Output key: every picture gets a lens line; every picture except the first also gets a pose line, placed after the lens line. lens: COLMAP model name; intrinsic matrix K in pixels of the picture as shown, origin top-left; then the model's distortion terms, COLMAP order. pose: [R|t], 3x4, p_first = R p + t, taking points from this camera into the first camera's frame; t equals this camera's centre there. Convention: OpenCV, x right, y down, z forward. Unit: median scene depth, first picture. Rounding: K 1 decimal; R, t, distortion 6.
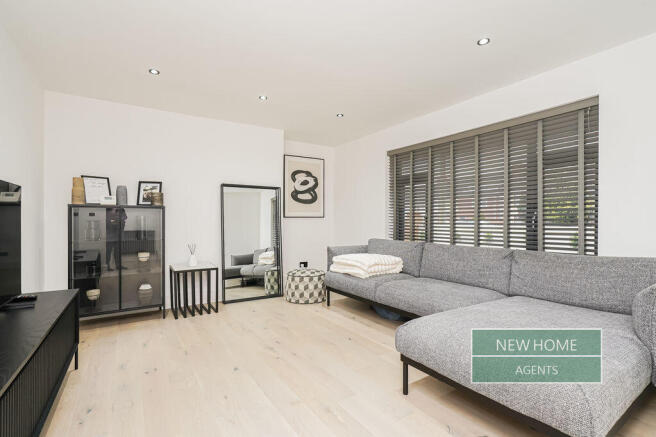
lens RADIAL K [[305.4, 0, 330.8], [0, 305.4, 220.1], [0, 0, 1]] dist [-0.012752, 0.000565]
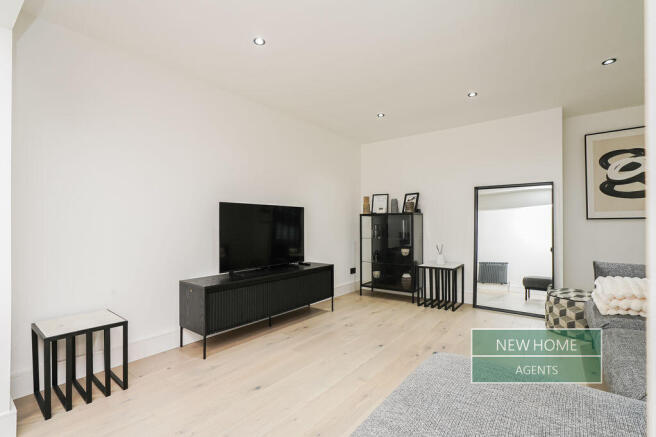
lens RADIAL K [[305.4, 0, 330.8], [0, 305.4, 220.1], [0, 0, 1]] dist [-0.012752, 0.000565]
pose [[0.344953, -0.014842, -0.938503, 0.441638], [0.003337, 0.999888, -0.014587, 0.002446], [0.938614, 0.001900, 0.344964, 0.224463]]
